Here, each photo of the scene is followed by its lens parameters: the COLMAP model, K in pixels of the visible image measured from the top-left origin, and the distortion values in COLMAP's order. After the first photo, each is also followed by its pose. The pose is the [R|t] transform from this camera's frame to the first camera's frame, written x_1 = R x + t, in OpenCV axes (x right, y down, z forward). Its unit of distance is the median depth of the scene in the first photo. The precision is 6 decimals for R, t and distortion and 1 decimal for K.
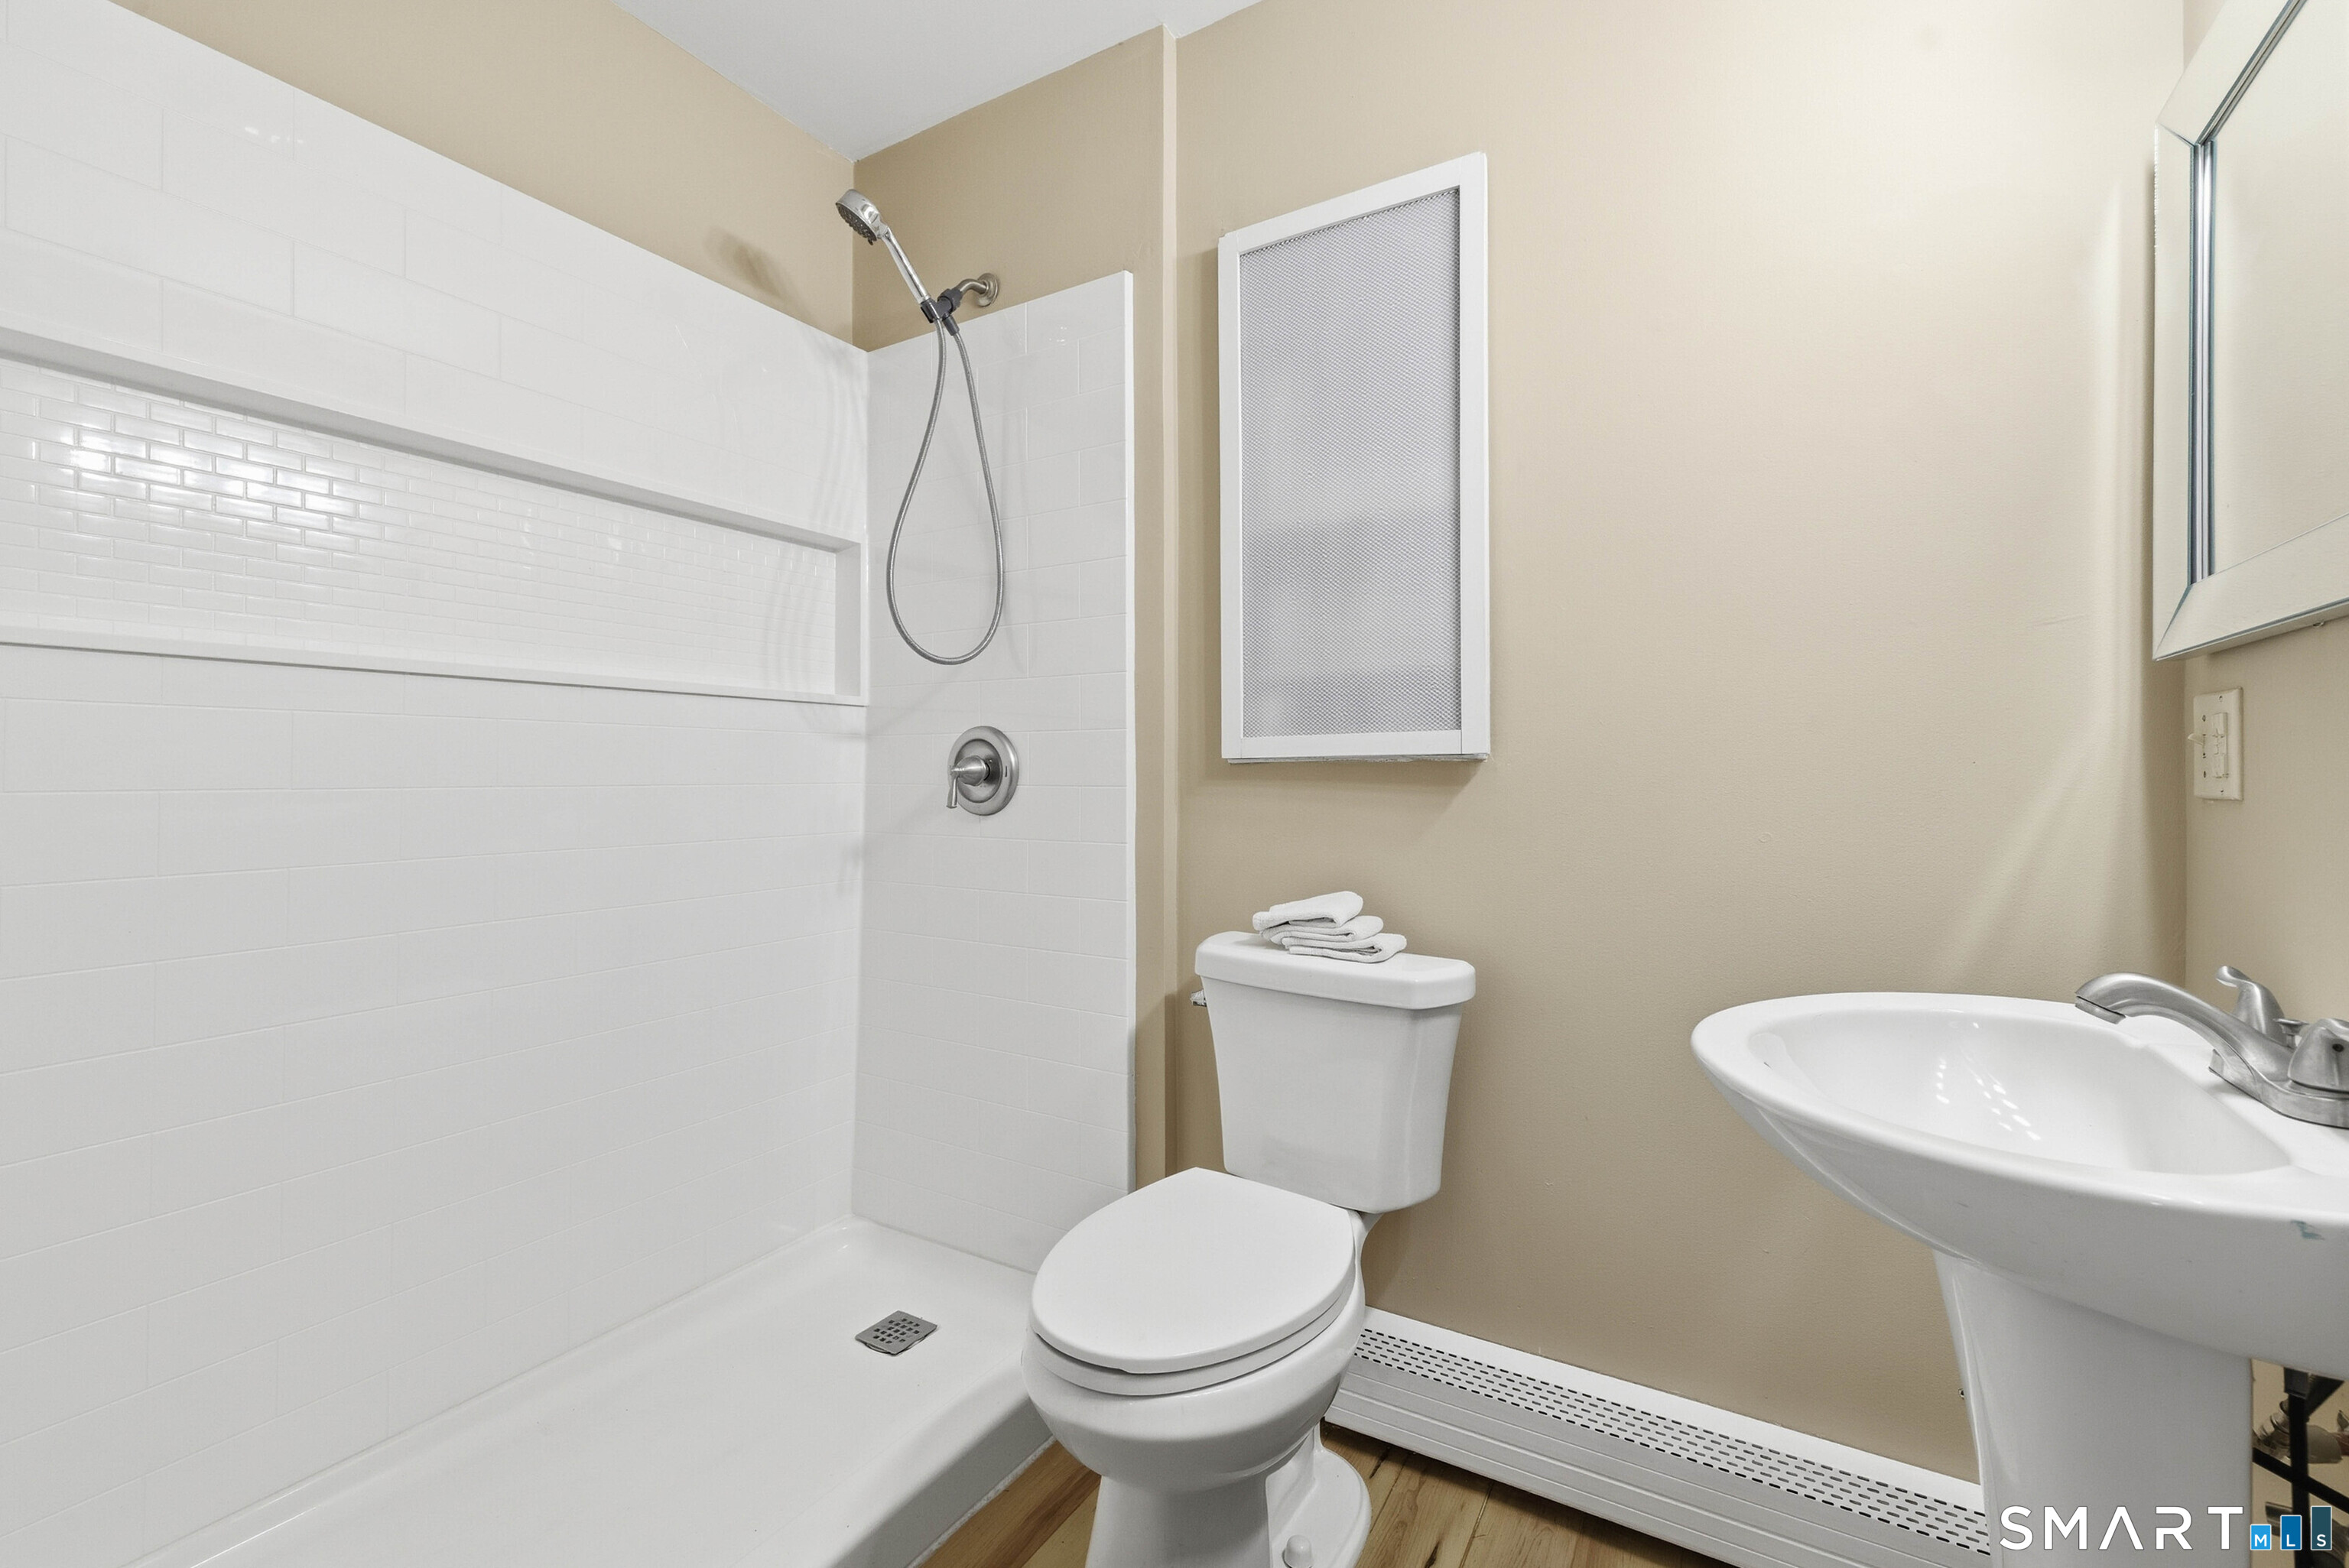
lens RADIAL K [[987.2, 0, 1174.6], [0, 987.2, 774.1], [0, 0, 1]] dist [0.010311, -0.001093]
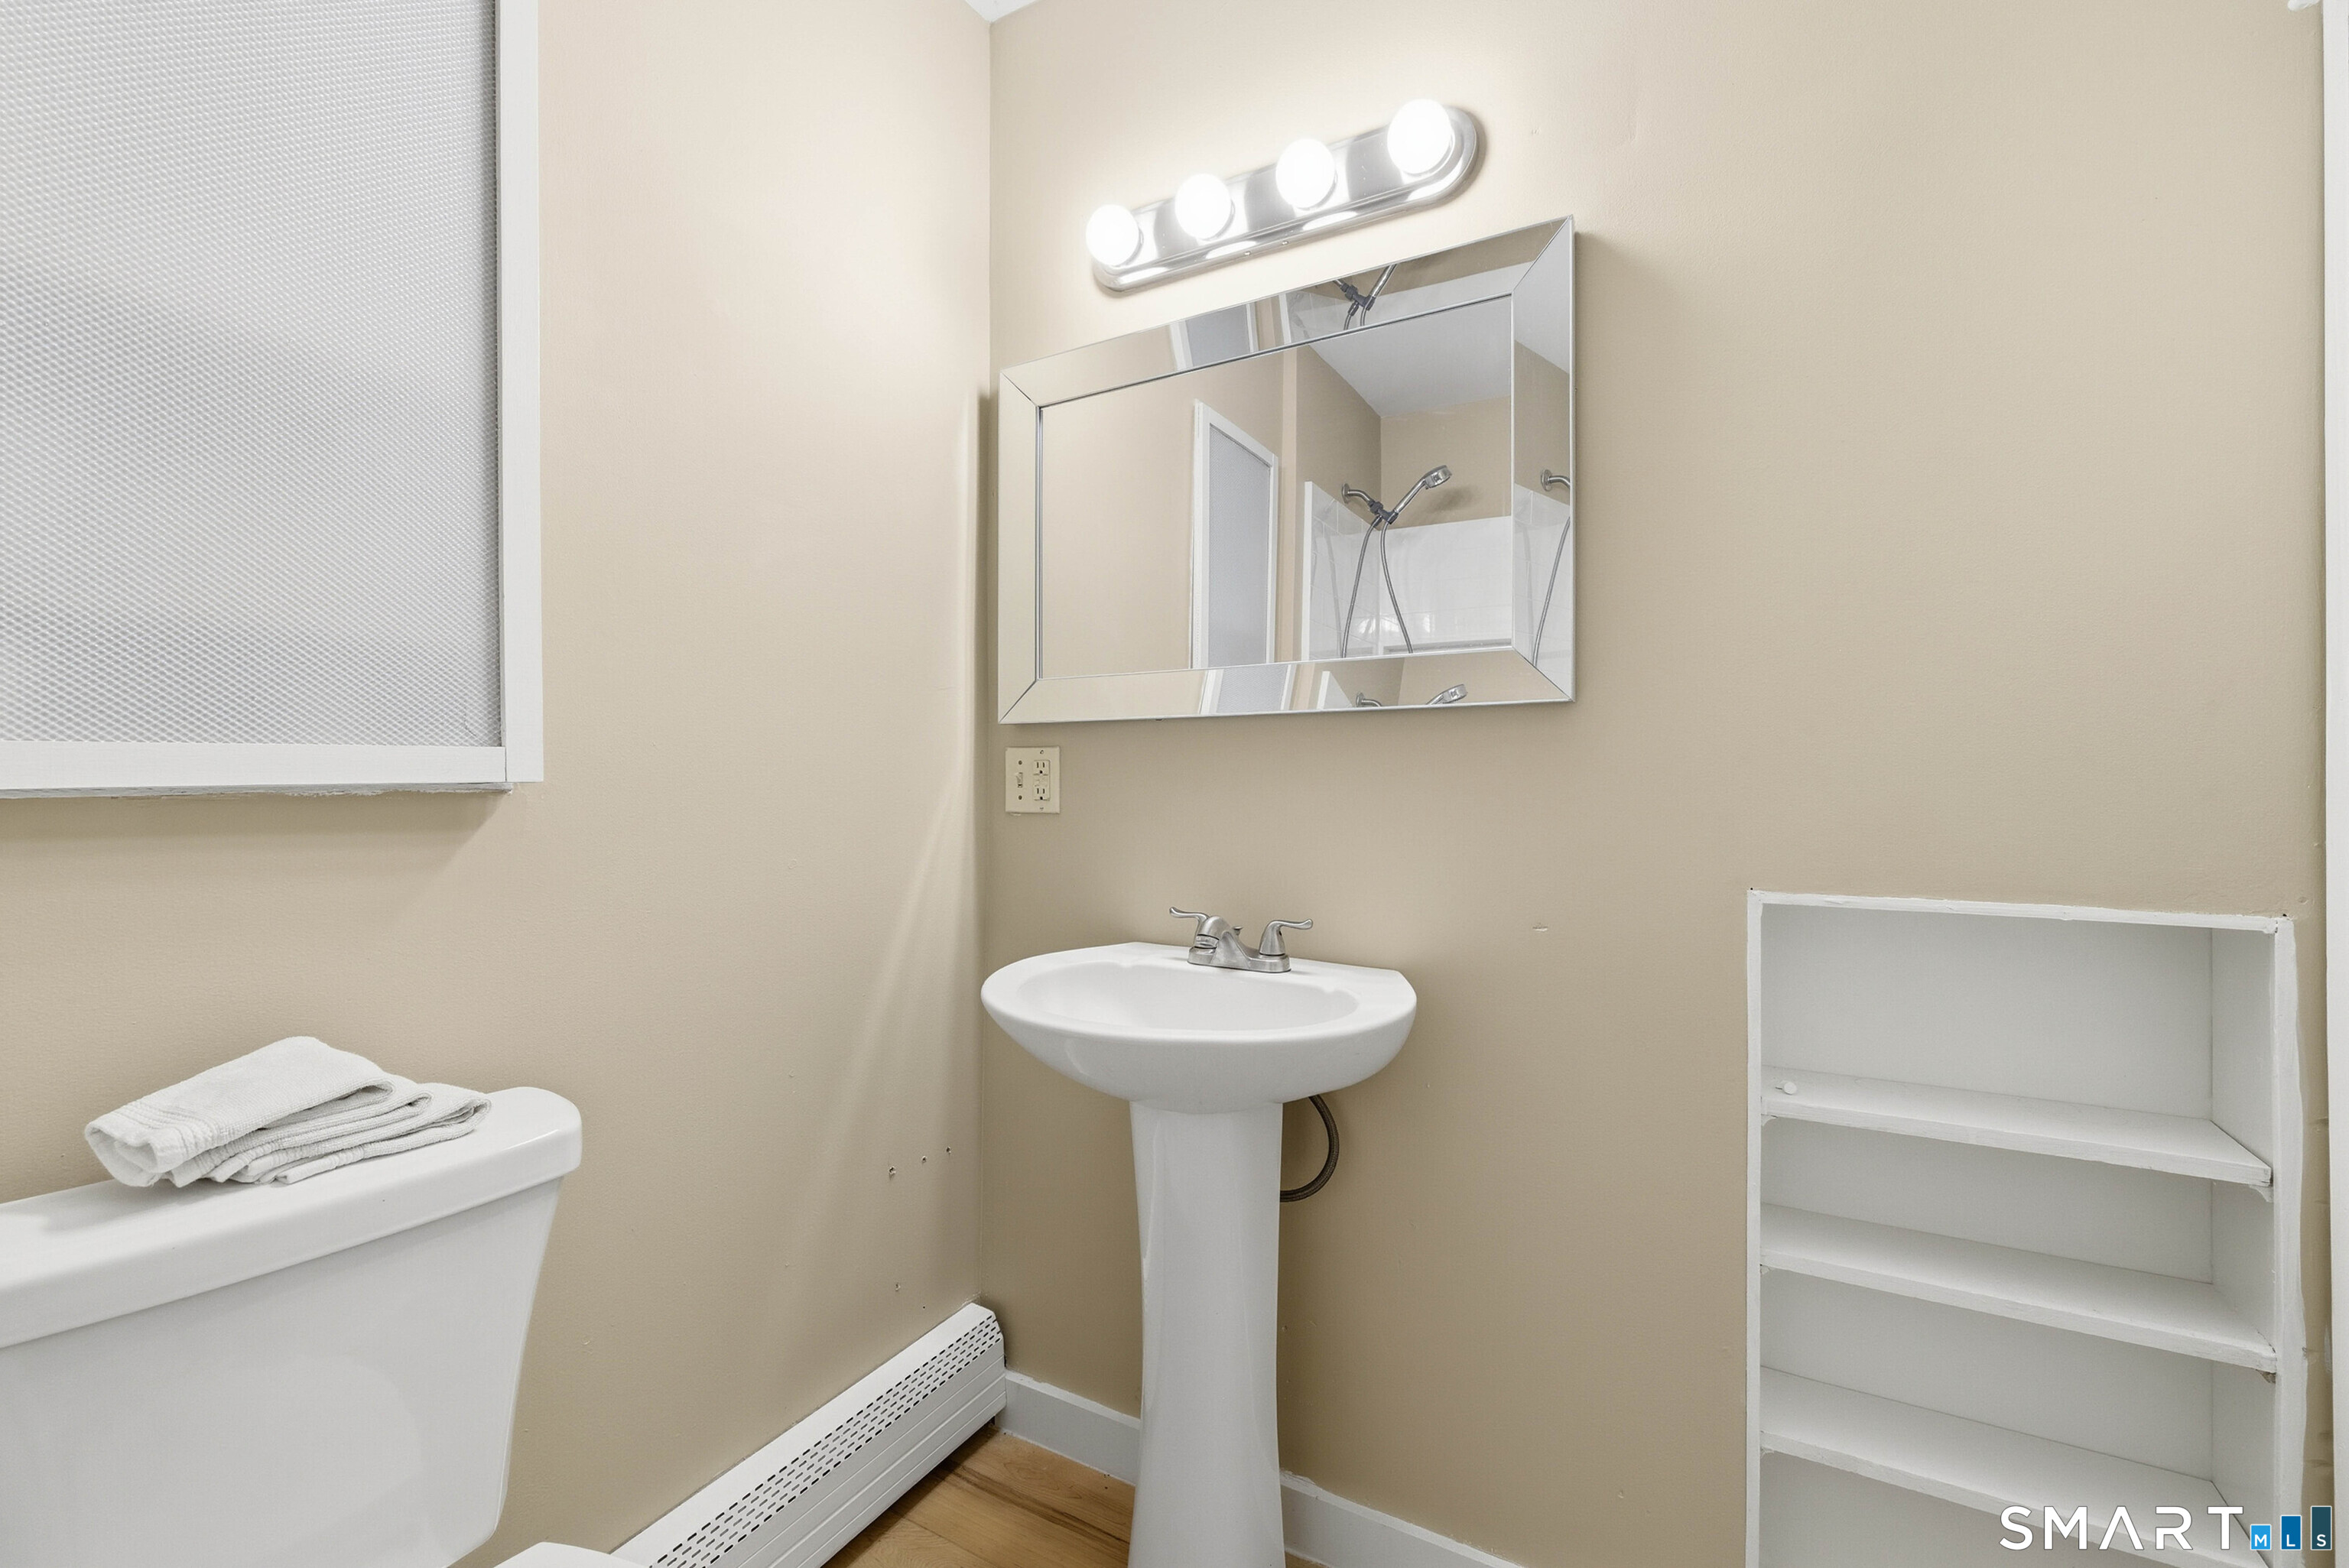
lens RADIAL K [[987.2, 0, 1173.6], [0, 987.2, 777.7], [0, 0, 1]] dist [0.010311, -0.001093]
pose [[-0.048245, 0.001369, 0.998835, -0.398542], [0.009238, 0.999957, -0.000925, -0.018346], [-0.998793, 0.009182, -0.048255, 0.562275]]
